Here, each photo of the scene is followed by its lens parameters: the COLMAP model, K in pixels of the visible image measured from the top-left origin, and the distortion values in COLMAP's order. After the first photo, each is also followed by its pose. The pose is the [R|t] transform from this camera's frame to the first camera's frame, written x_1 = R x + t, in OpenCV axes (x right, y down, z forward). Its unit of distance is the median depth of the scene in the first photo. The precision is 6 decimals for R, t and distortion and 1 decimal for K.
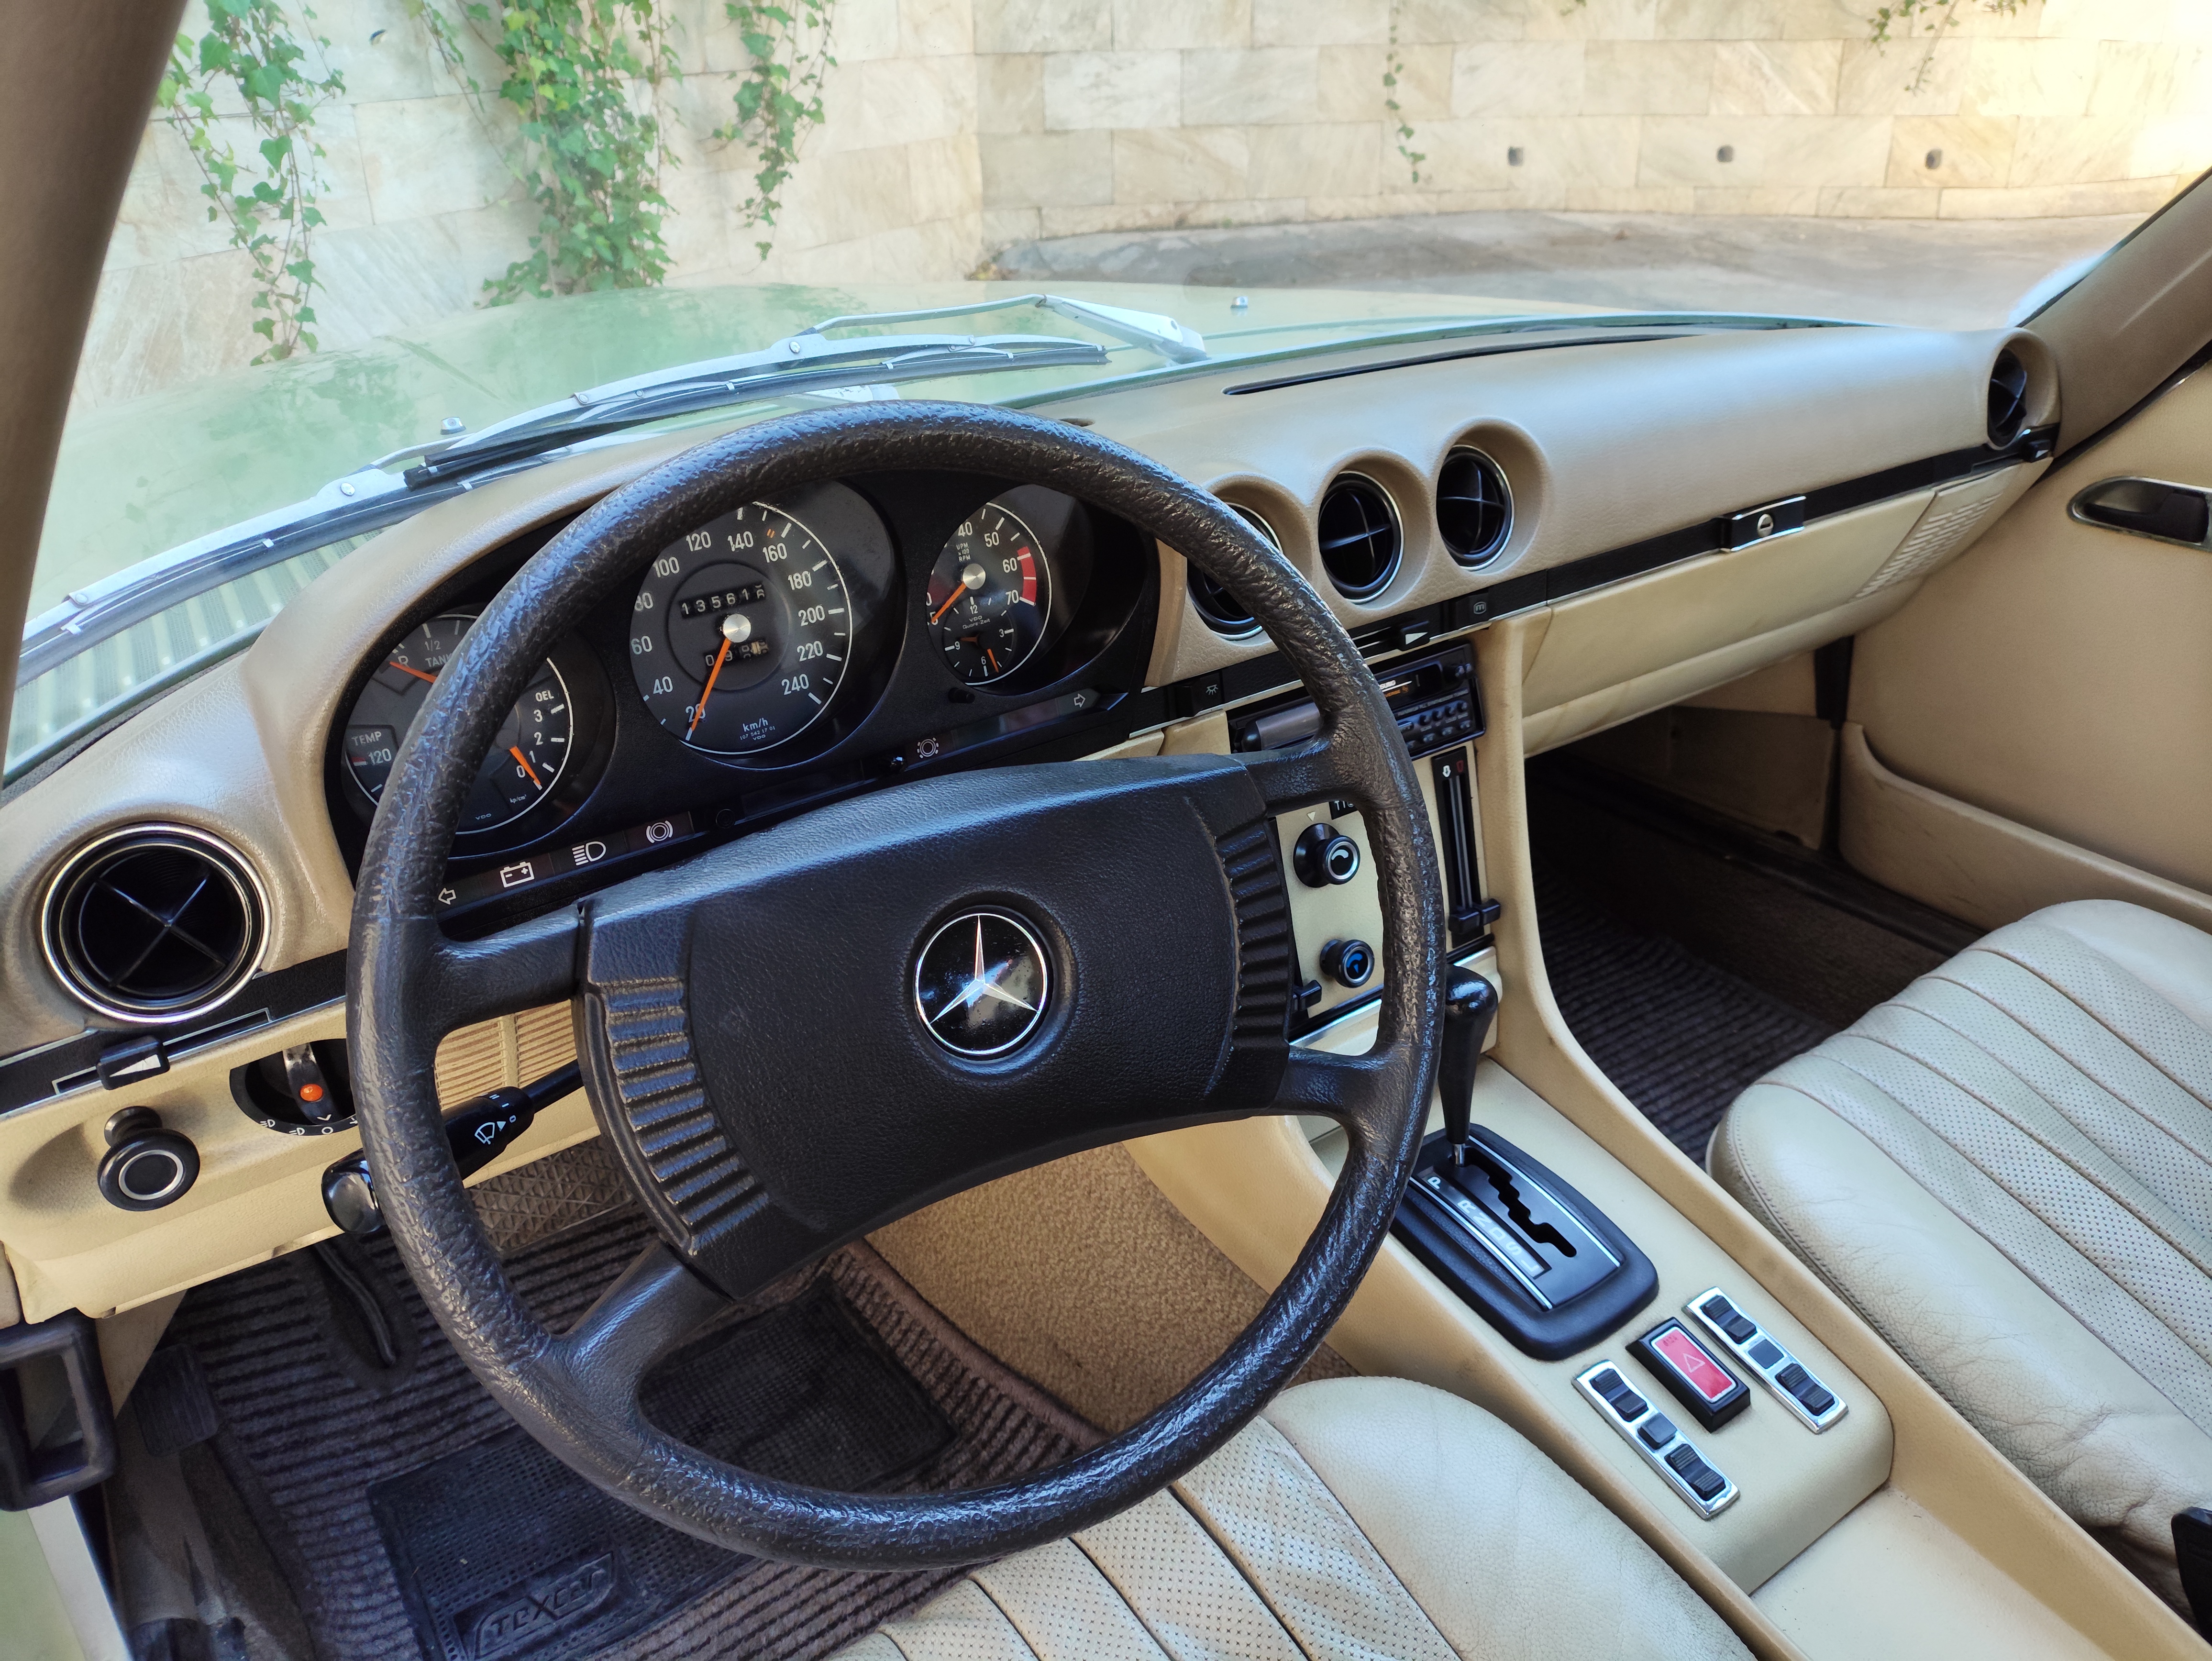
lens RADIAL K [[1591.2, 0, 1106.0], [0, 1591.2, 830.5], [0, 0, 1]] dist [0.143627, -0.212681]
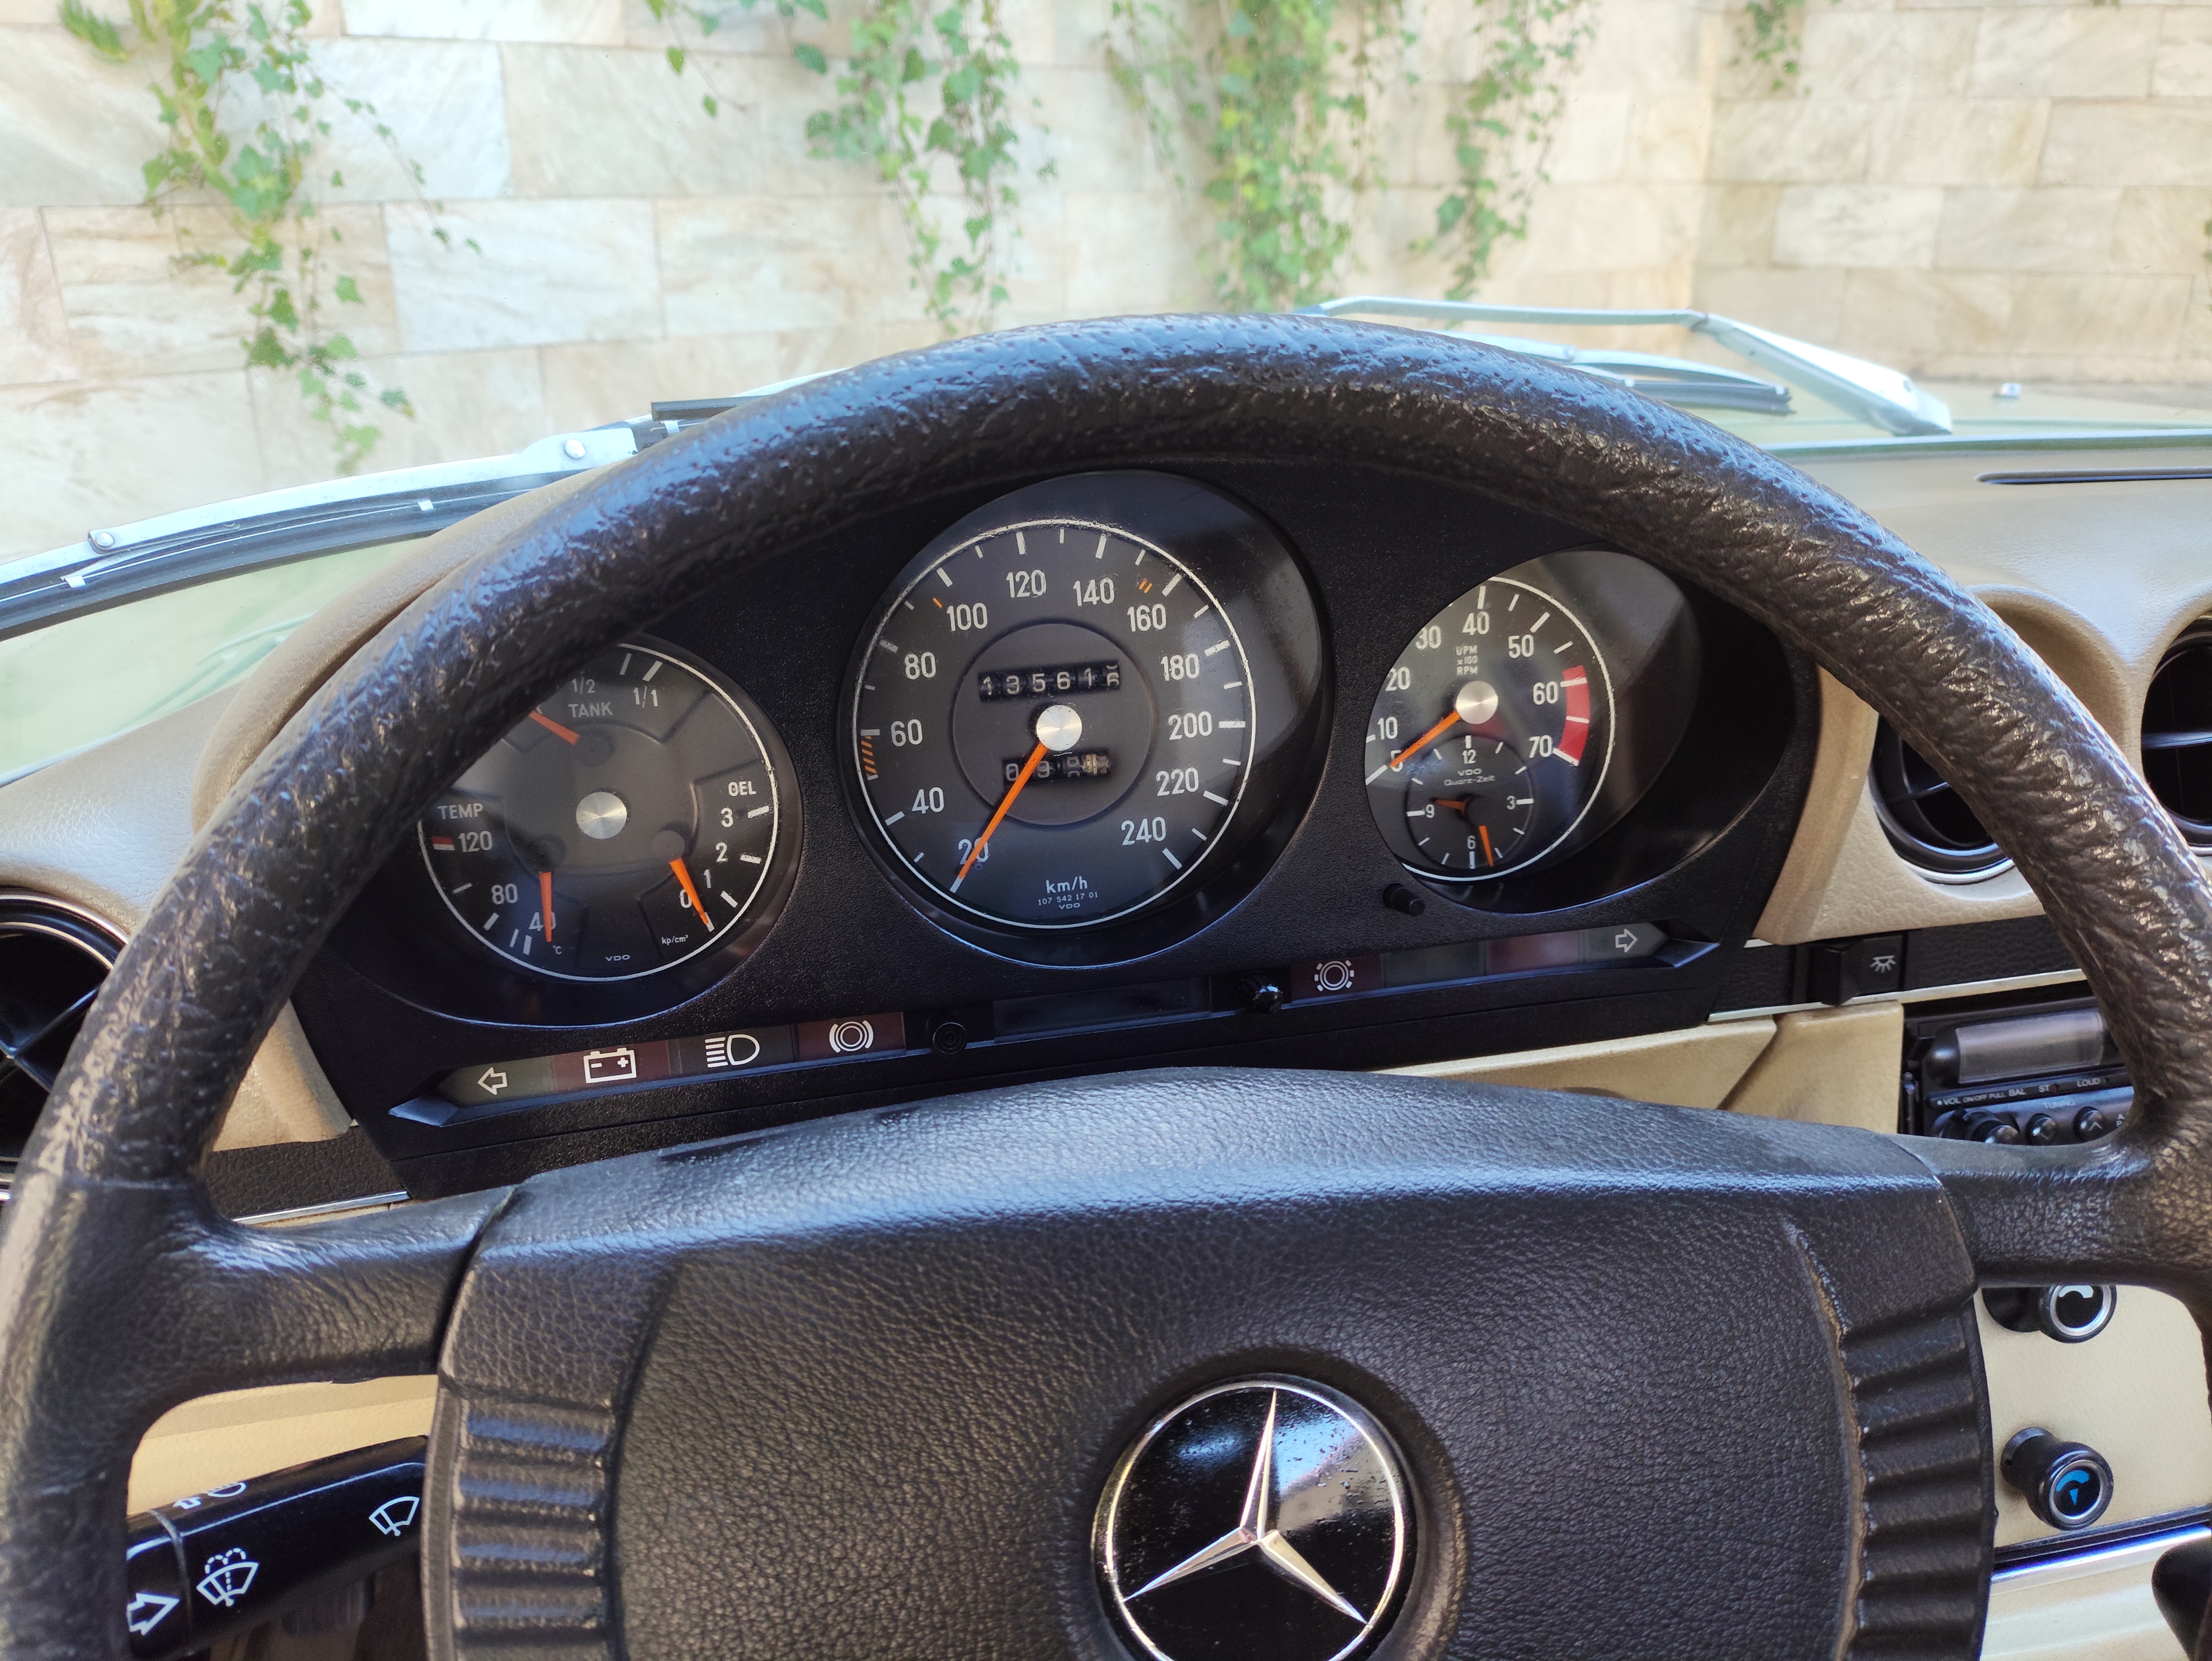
lens RADIAL K [[1671.2, 0, 1112.9], [0, 1671.2, 817.7], [0, 0, 1]] dist [0.054581, -0.074097]
pose [[0.922859, 0.166936, -0.347078, 0.015120], [-0.196720, 0.979071, -0.052158, -0.057587], [0.331108, 0.116411, 0.936385, 0.375984]]
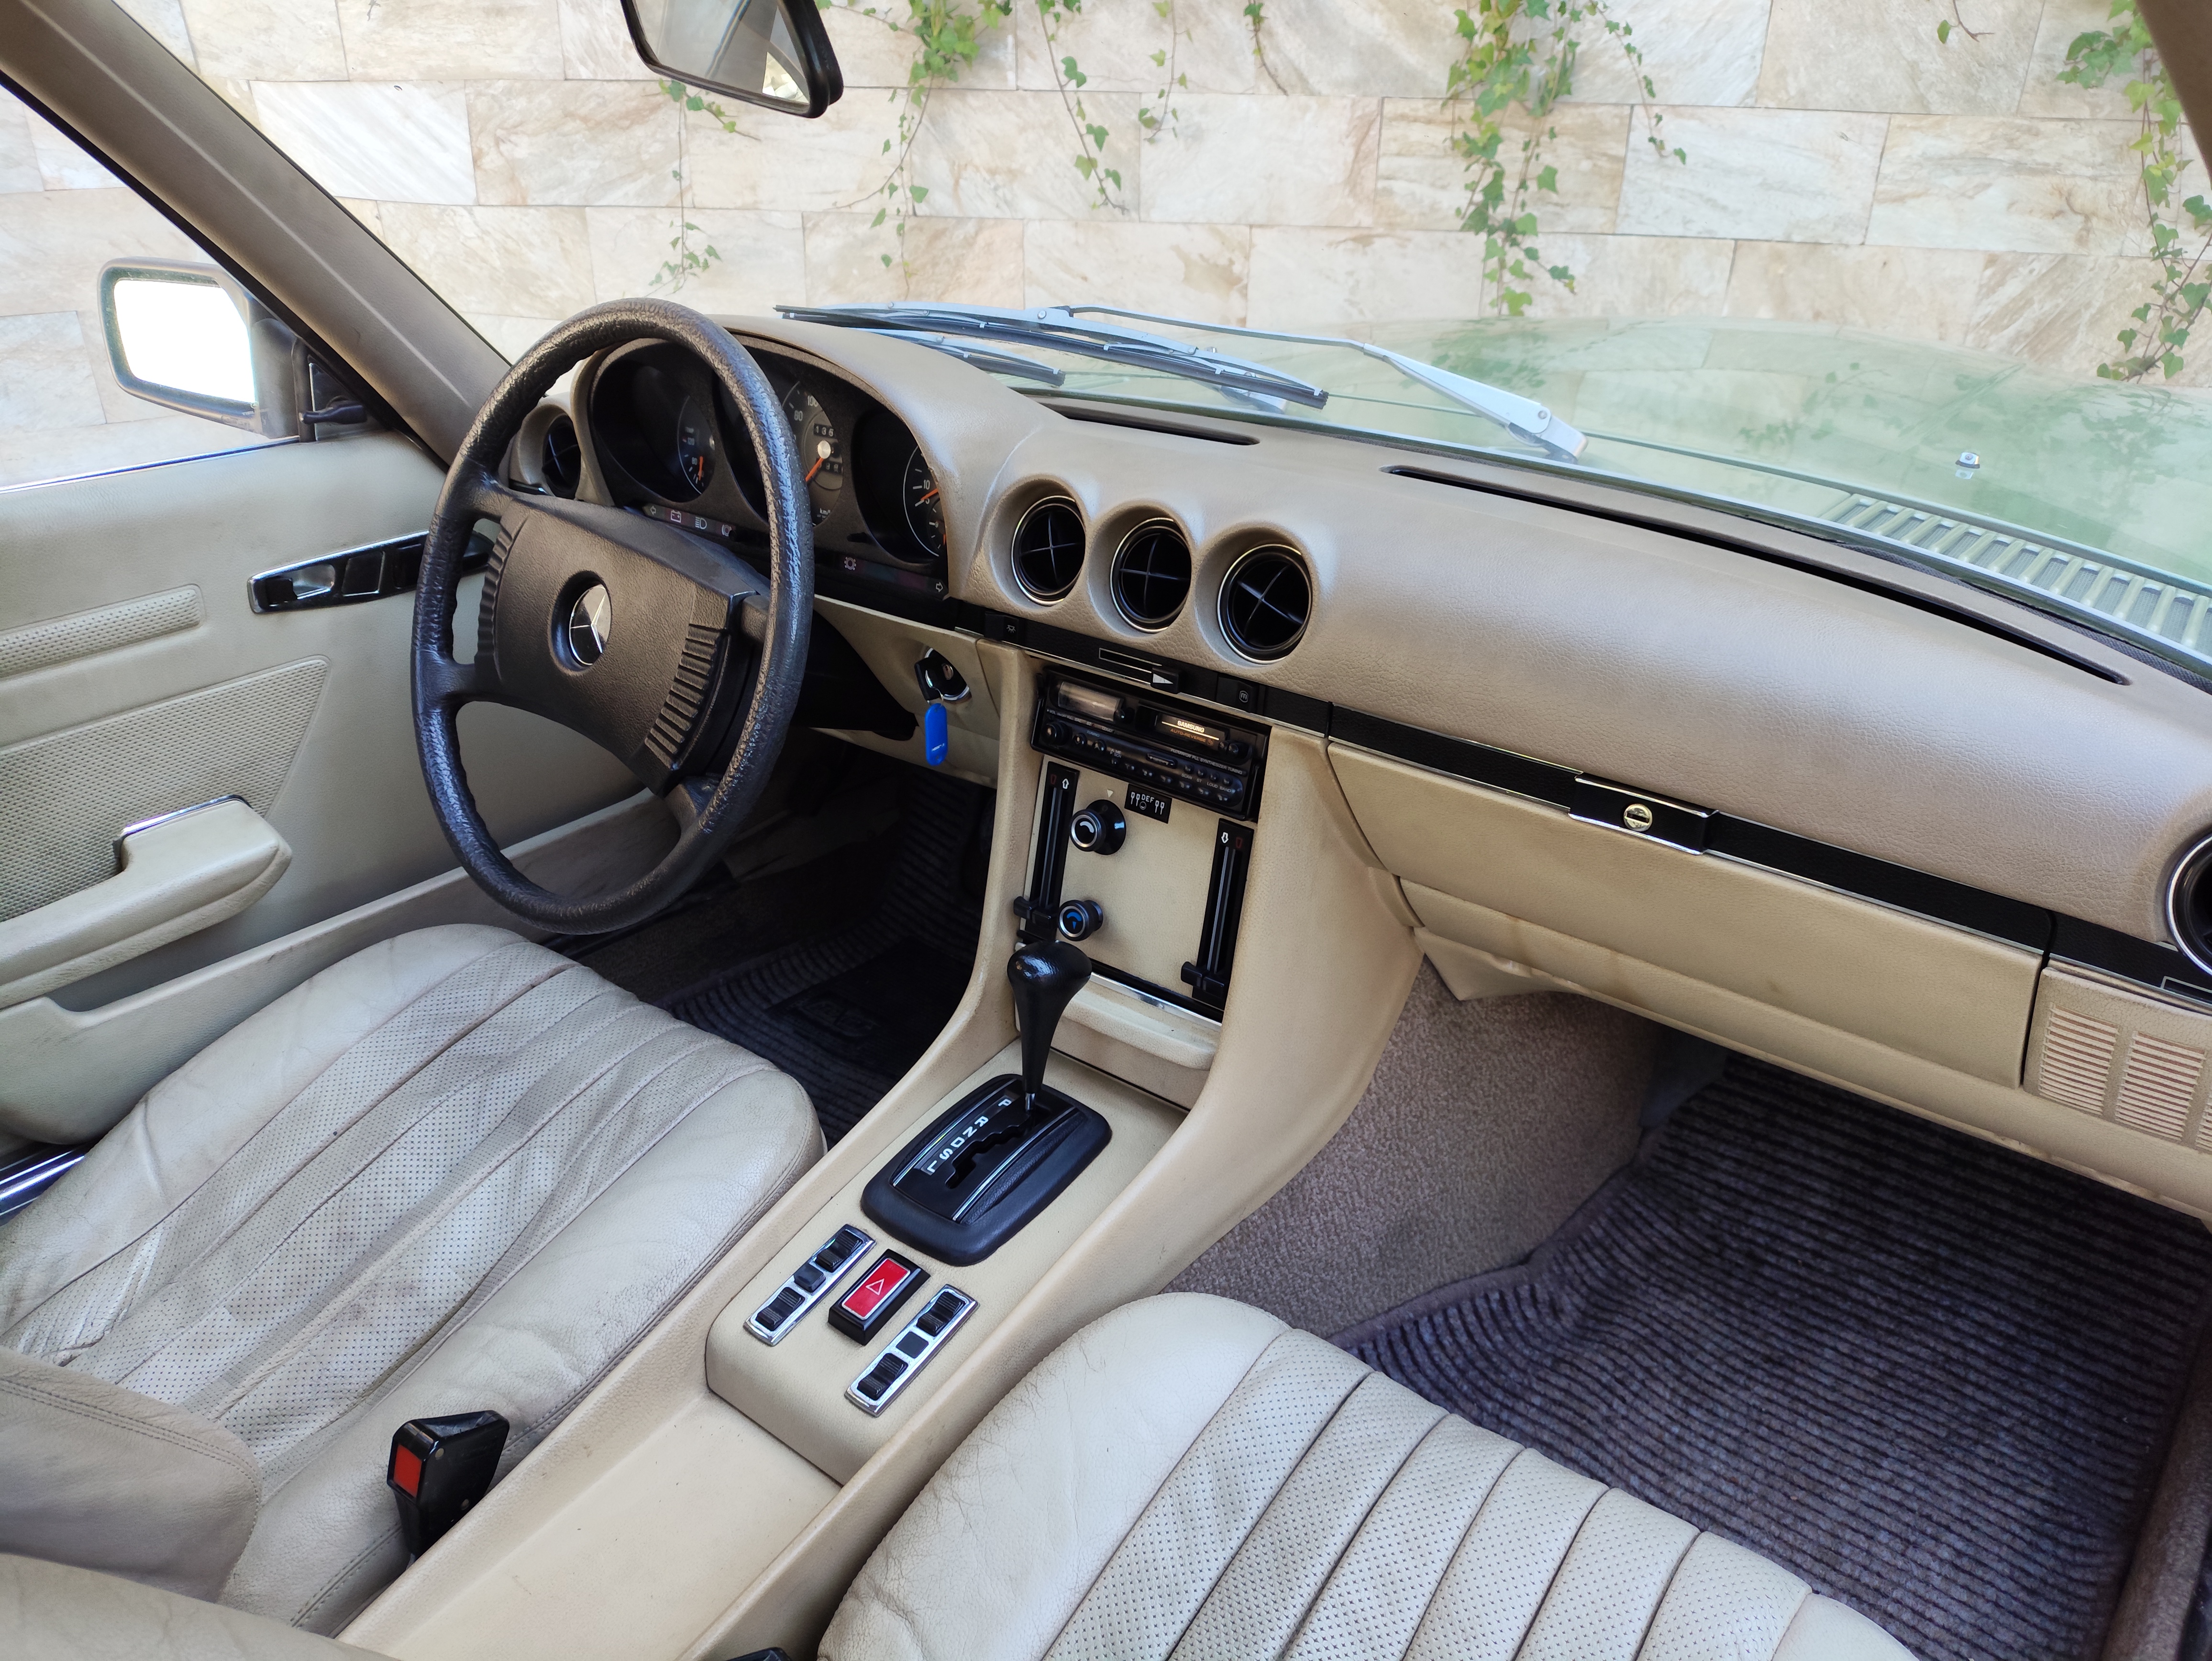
lens RADIAL K [[1597.0, 0, 1106.0], [0, 1597.0, 830.5], [0, 0, 1]] dist [0.104291, -0.178887]
pose [[0.314042, 0.471994, -0.823772, 1.252573], [-0.455538, 0.836177, 0.305439, -0.389574], [0.832984, 0.279339, 0.477606, 0.507824]]
